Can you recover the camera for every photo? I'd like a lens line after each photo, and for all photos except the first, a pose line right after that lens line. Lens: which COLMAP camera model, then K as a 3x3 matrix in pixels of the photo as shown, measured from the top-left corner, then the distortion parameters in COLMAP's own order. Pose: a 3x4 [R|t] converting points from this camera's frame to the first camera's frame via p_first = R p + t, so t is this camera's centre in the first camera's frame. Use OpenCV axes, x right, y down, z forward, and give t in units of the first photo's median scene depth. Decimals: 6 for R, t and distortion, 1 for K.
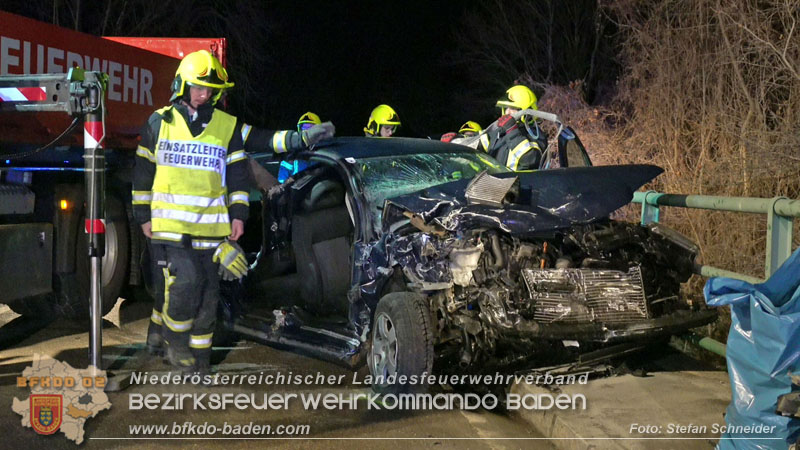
lens RADIAL K [[1142.4, 0, 405.9], [0, 1142.4, 227.8], [0, 0, 1]] dist [-0.024047, 0.000000]
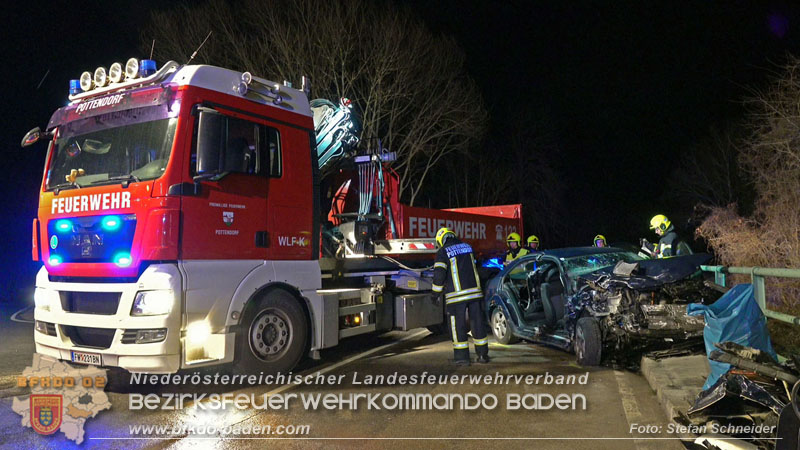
lens RADIAL K [[606.5, 0, 417.3], [0, 606.5, 223.2], [0, 0, 1]] dist [0.004796, -0.021338]
pose [[0.926043, -0.081057, -0.368610, 0.143072], [0.036936, 0.991441, -0.125224, 0.010247], [0.375606, 0.102348, 0.921111, -0.235147]]
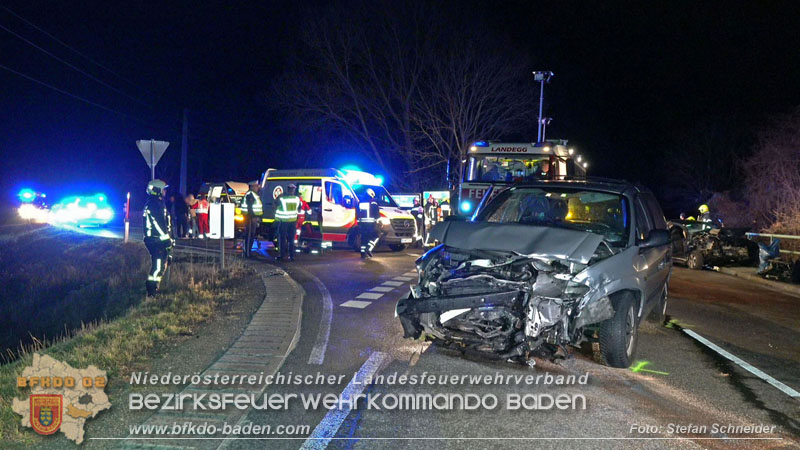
lens RADIAL K [[606.5, 0, 394.1], [0, 606.5, 230.0], [0, 0, 1]] dist [0.004796, -0.021338]
pose [[0.943010, 0.019088, -0.332215, -0.397460], [-0.029013, 0.999268, -0.024940, 0.073476], [0.331496, 0.033157, 0.942874, -2.152287]]
